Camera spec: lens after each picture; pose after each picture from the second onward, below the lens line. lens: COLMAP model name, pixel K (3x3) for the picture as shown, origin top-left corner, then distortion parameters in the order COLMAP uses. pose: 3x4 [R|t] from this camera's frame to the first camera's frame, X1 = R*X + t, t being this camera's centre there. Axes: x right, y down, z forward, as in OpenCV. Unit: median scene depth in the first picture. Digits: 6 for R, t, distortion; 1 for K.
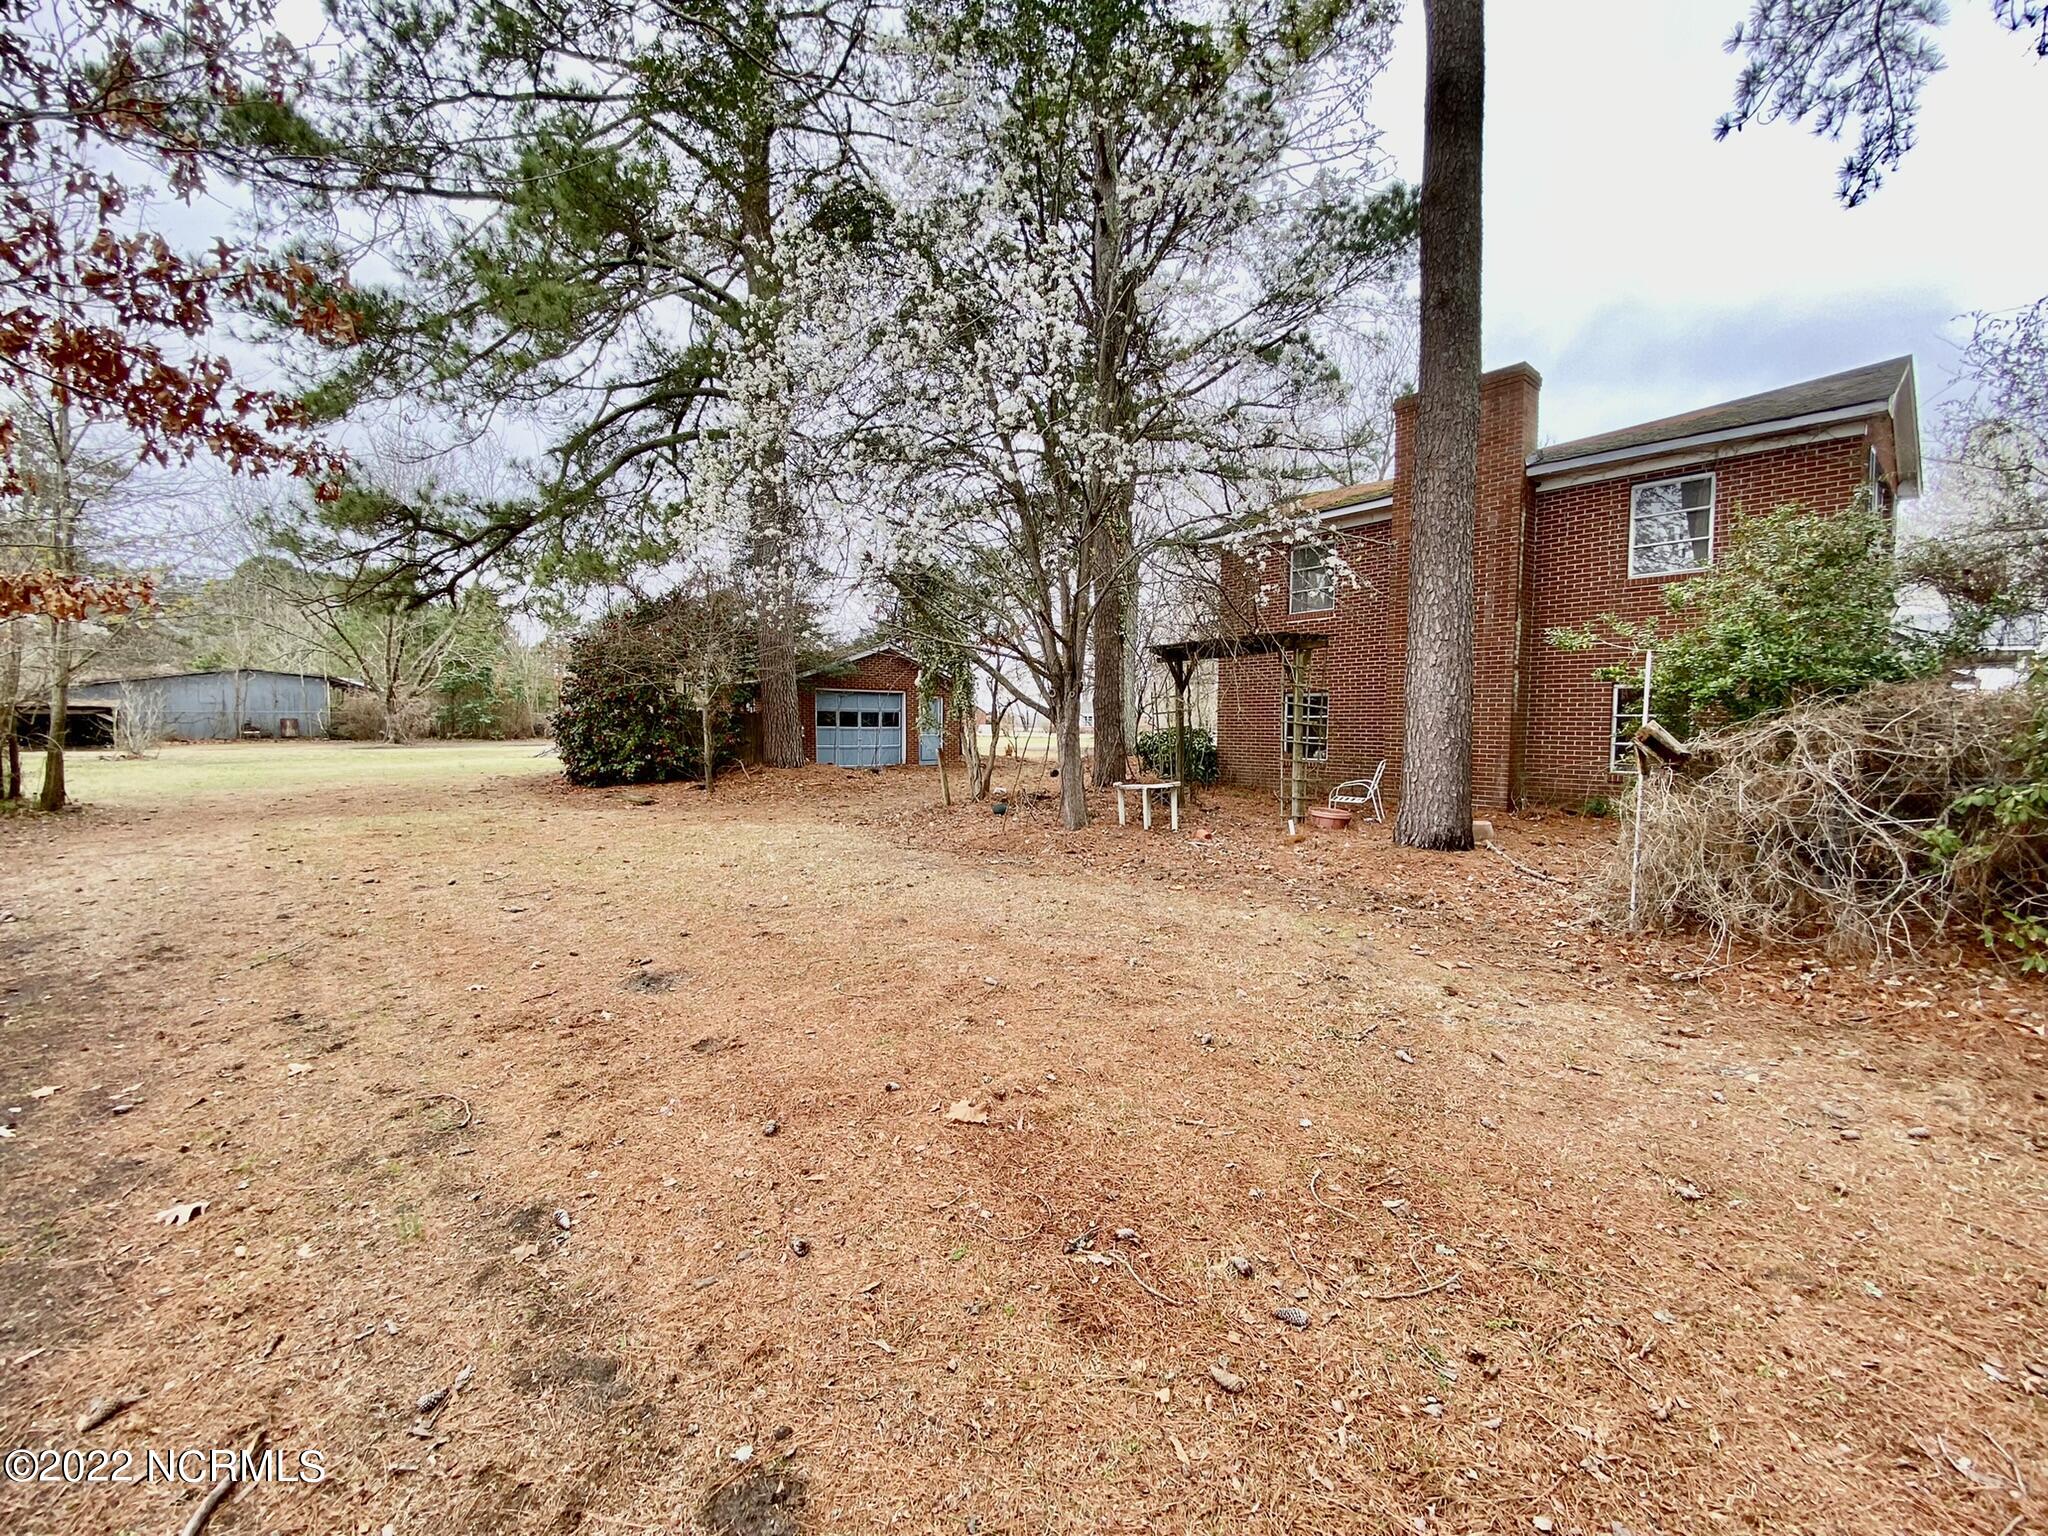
lens RADIAL K [[833.4, 0, 1024.0], [0, 833.4, 768.0], [0, 0, 1]] dist [0.029253, -0.030089]
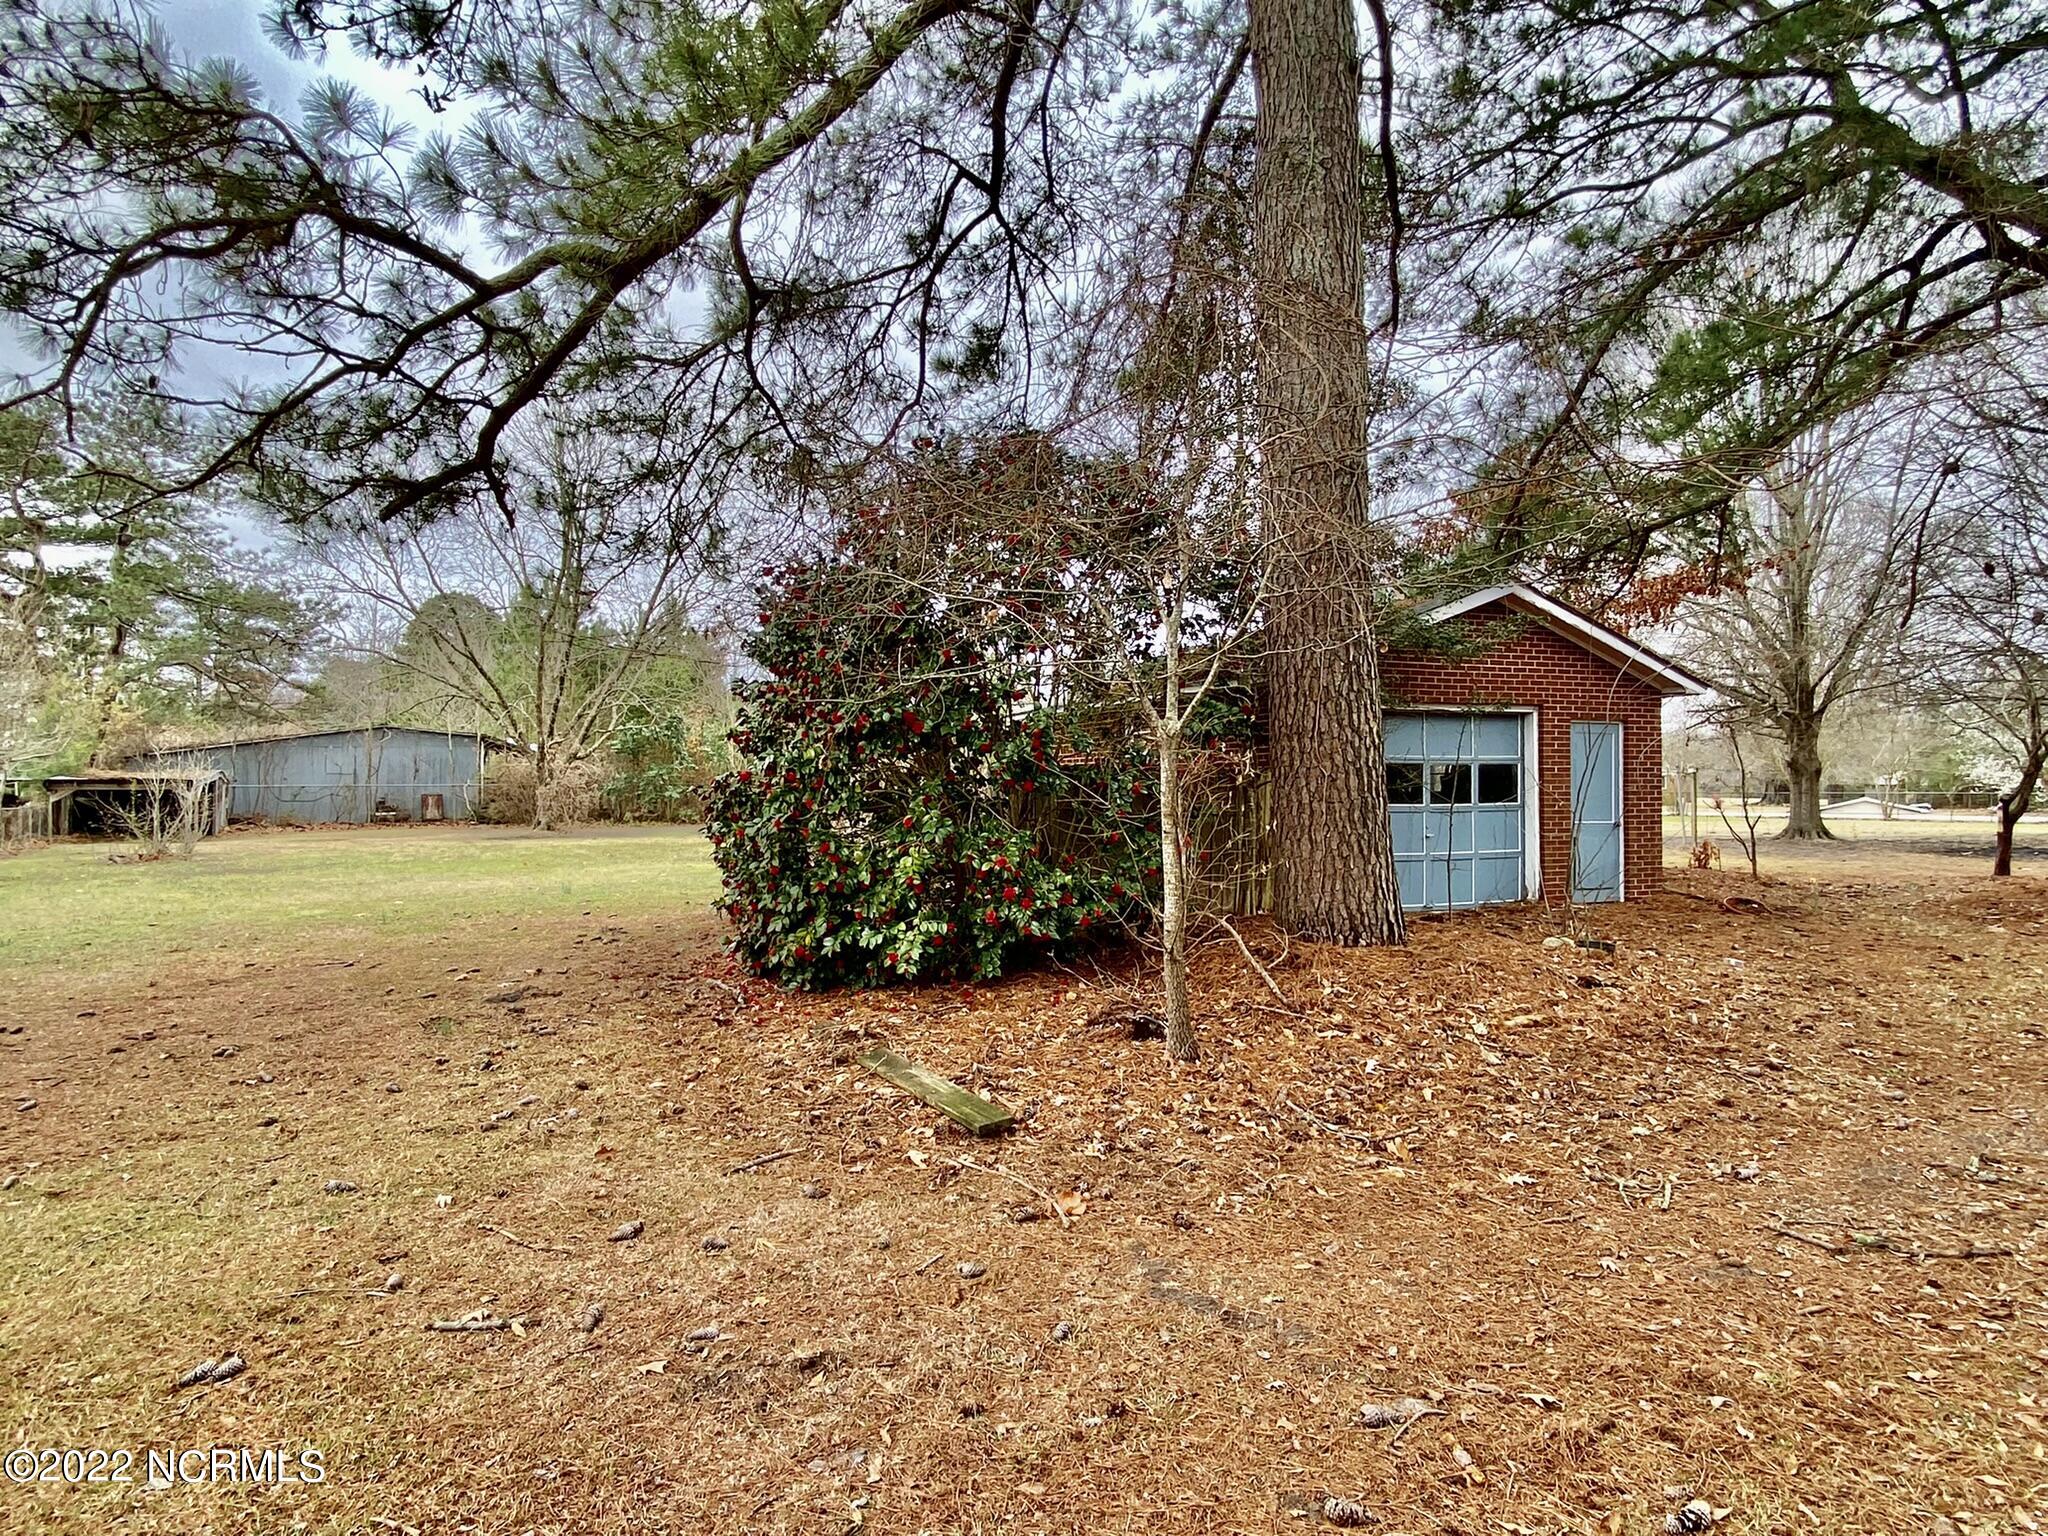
lens RADIAL K [[1132.2, 0, 1024.0], [0, 1132.2, 768.0], [0, 0, 1]] dist [0.000971, 0.000115]
pose [[0.956906, -0.016983, -0.289899, -0.129606], [-0.004360, 0.997336, -0.072817, -0.015310], [0.290363, 0.070943, 0.954283, 0.256368]]
